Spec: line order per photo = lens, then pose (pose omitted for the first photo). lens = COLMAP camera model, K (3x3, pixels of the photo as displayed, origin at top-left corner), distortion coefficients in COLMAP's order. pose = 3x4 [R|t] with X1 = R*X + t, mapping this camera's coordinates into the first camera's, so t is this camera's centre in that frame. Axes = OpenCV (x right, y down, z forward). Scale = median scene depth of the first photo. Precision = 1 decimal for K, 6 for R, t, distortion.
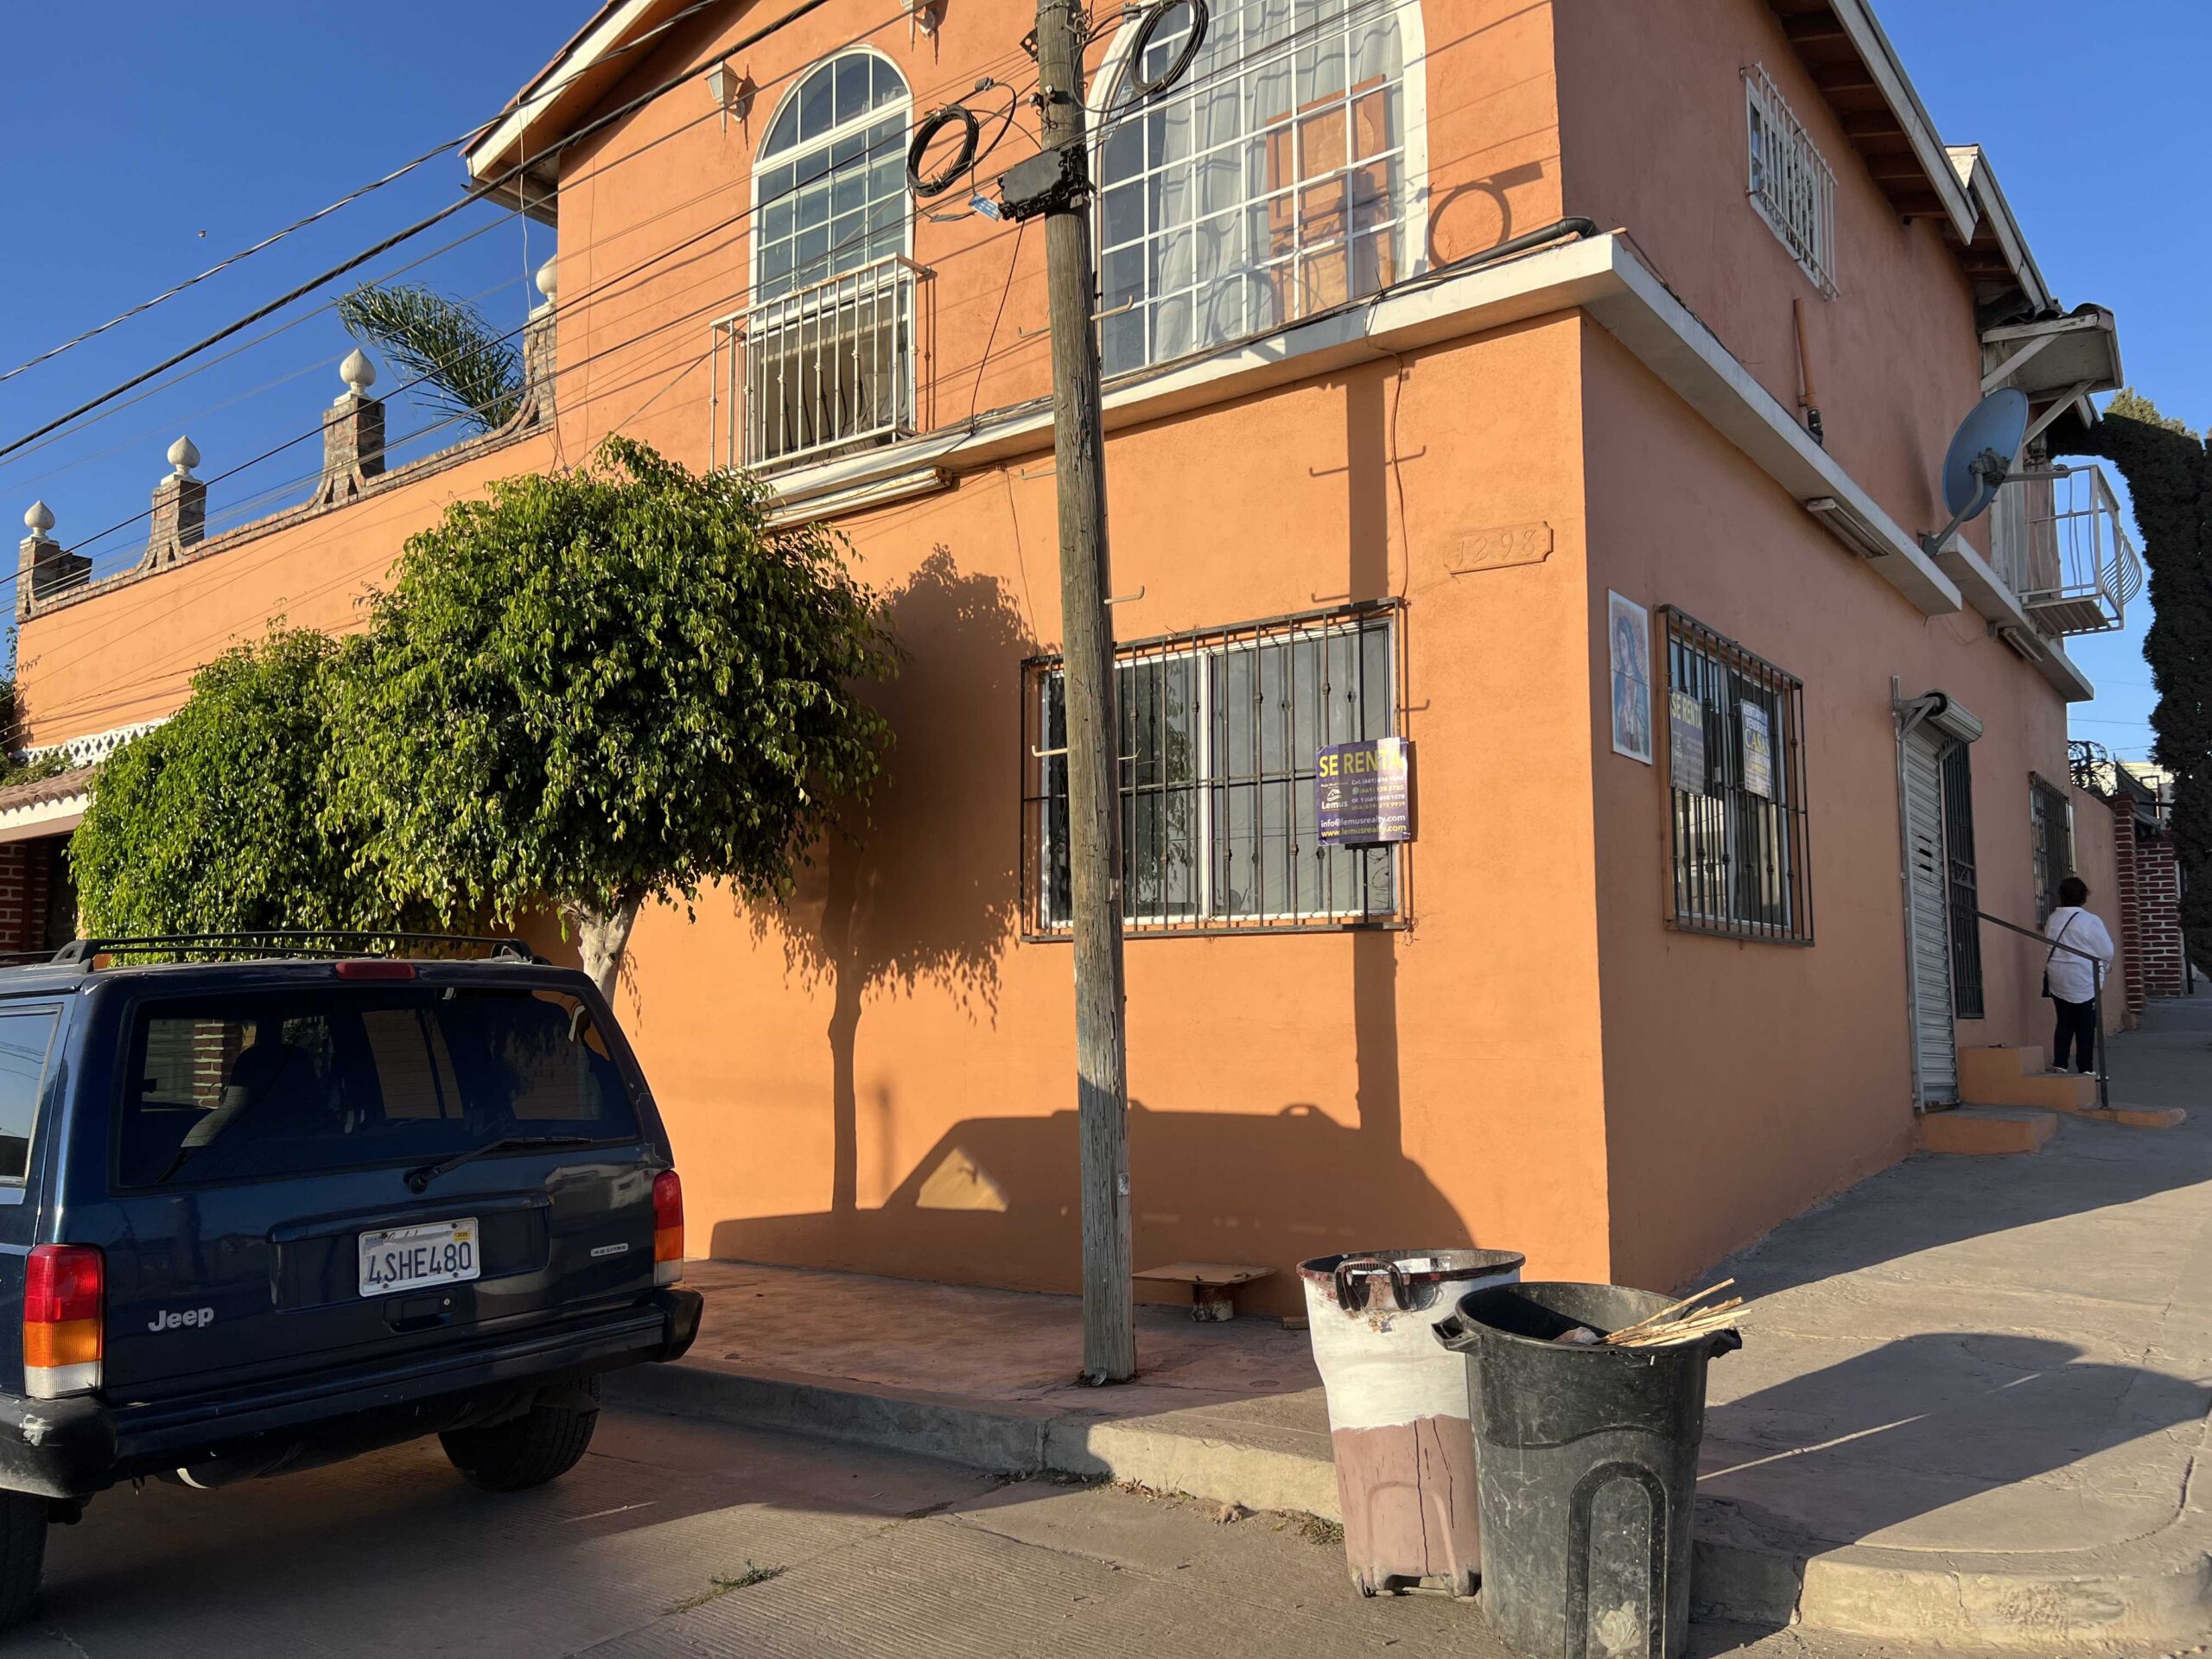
lens RADIAL K [[1650.2, 0, 1103.7], [0, 1650.2, 840.4], [0, 0, 1]] dist [0.006334, -0.000026]
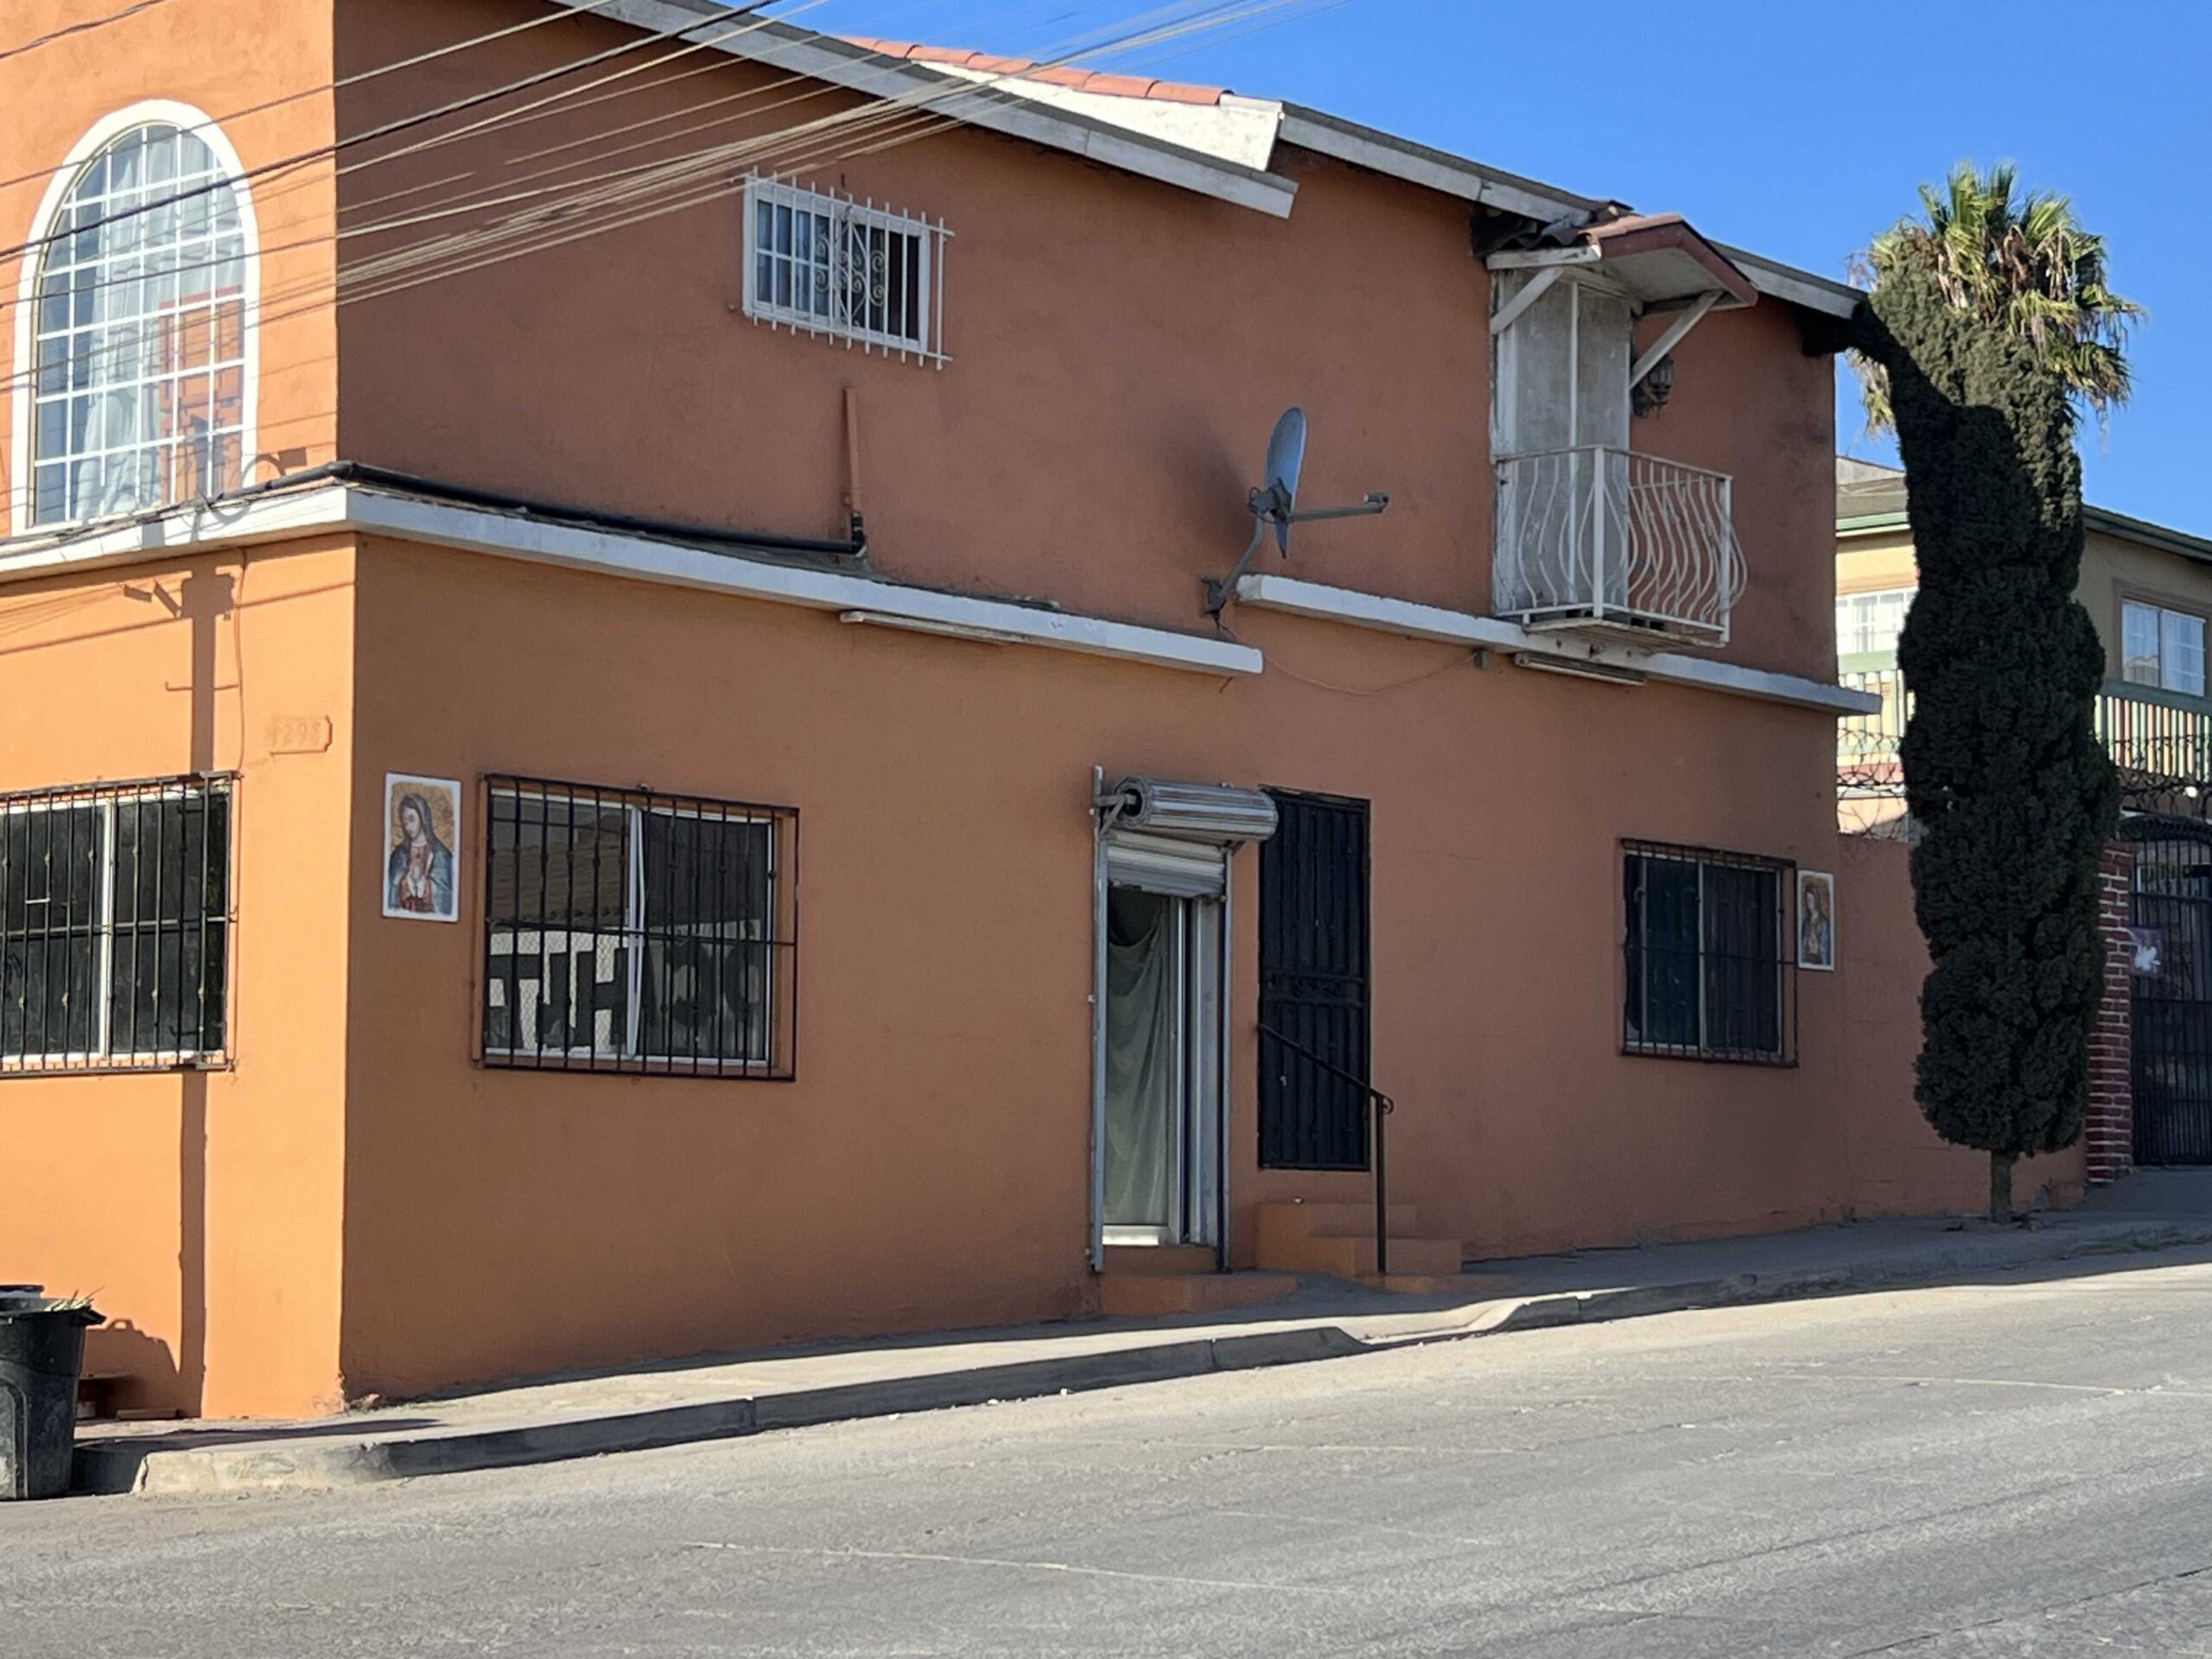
lens RADIAL K [[4305.4, 0, 1106.0], [0, 4305.4, 829.5], [0, 0, 1]] dist [0.031895, 0.116849]
pose [[0.998815, 0.001529, -0.048649, 0.907187], [-0.001053, 0.999951, 0.009813, -0.136957], [0.048661, -0.009750, 0.998768, -1.876177]]
